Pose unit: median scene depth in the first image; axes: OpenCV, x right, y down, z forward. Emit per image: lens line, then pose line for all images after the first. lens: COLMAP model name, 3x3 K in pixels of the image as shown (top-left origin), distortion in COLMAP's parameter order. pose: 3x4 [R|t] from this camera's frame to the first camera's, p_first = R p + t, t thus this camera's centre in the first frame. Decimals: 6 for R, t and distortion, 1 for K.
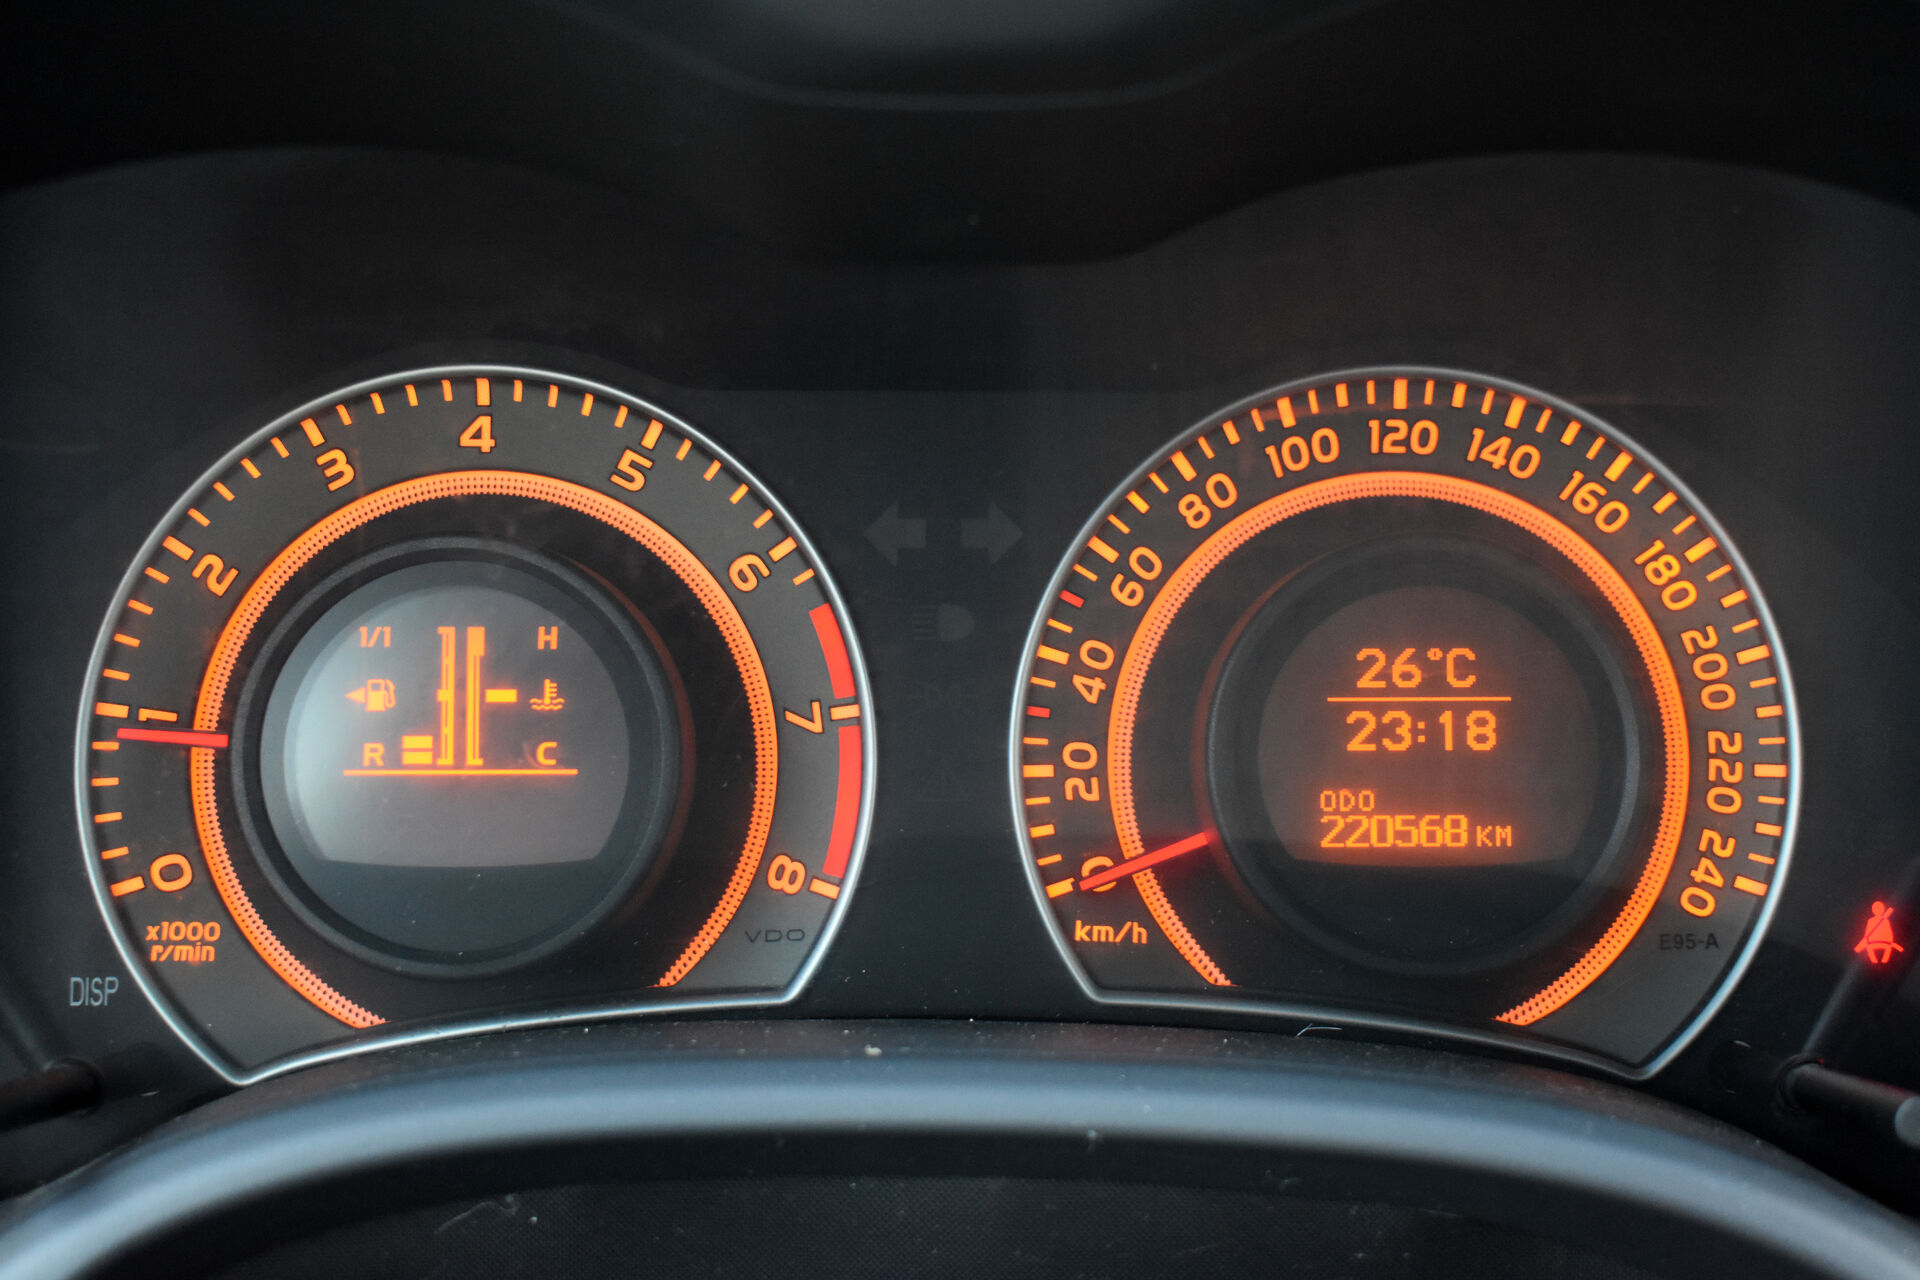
lens RADIAL K [[2623.9, 0, 957.8], [0, 2623.9, 641.9], [0, 0, 1]] dist [-0.075717, -0.008642]
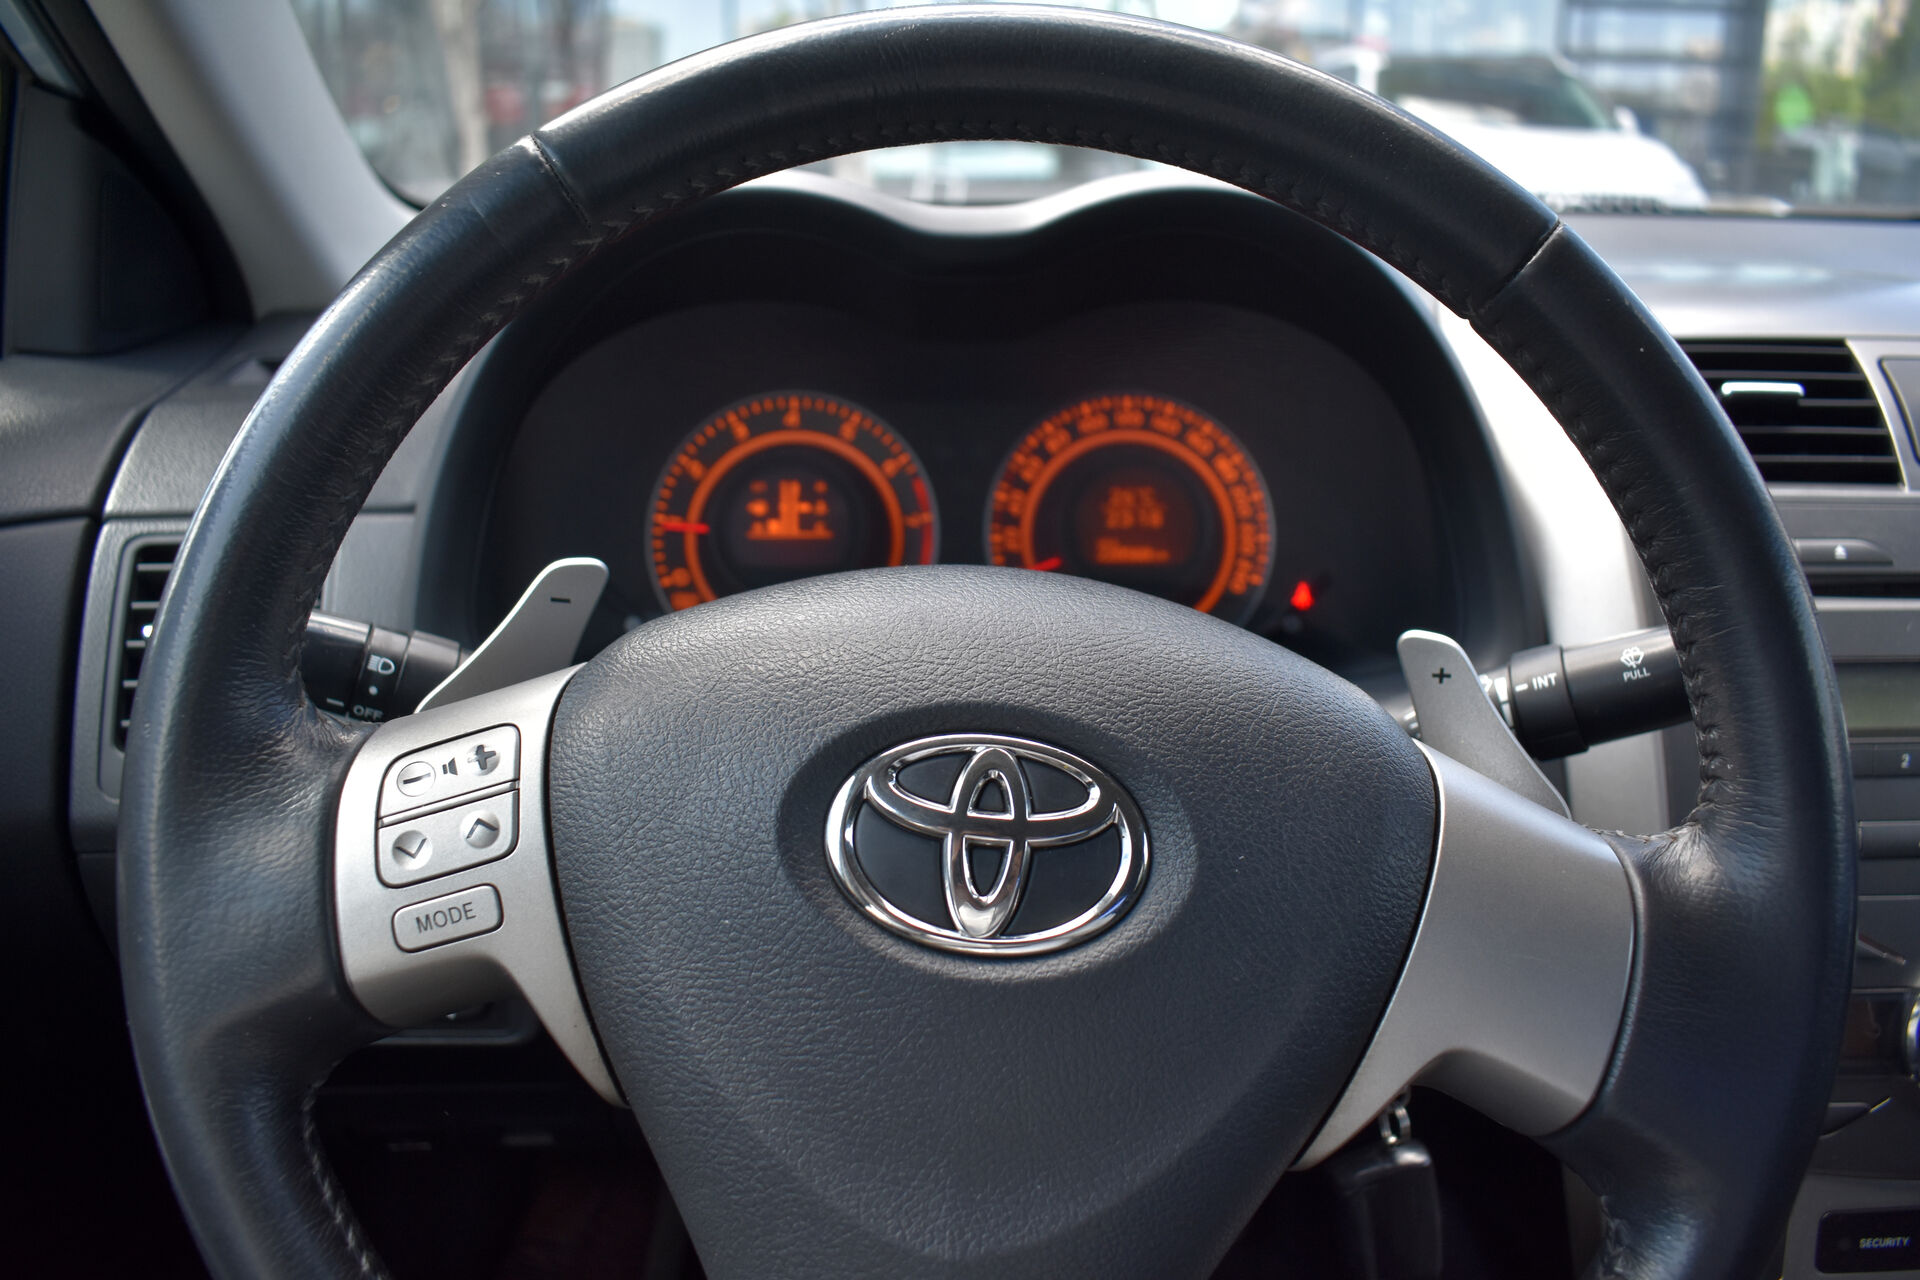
lens RADIAL K [[1491.1, 0, 960.0], [0, 1491.1, 640.0], [0, 0, 1]] dist [-0.087092, 0.000261]
pose [[0.999929, -0.006650, 0.009879, -0.023963], [0.006844, 0.999781, -0.019755, 0.185297], [-0.009745, 0.019821, 0.999756, -0.556563]]
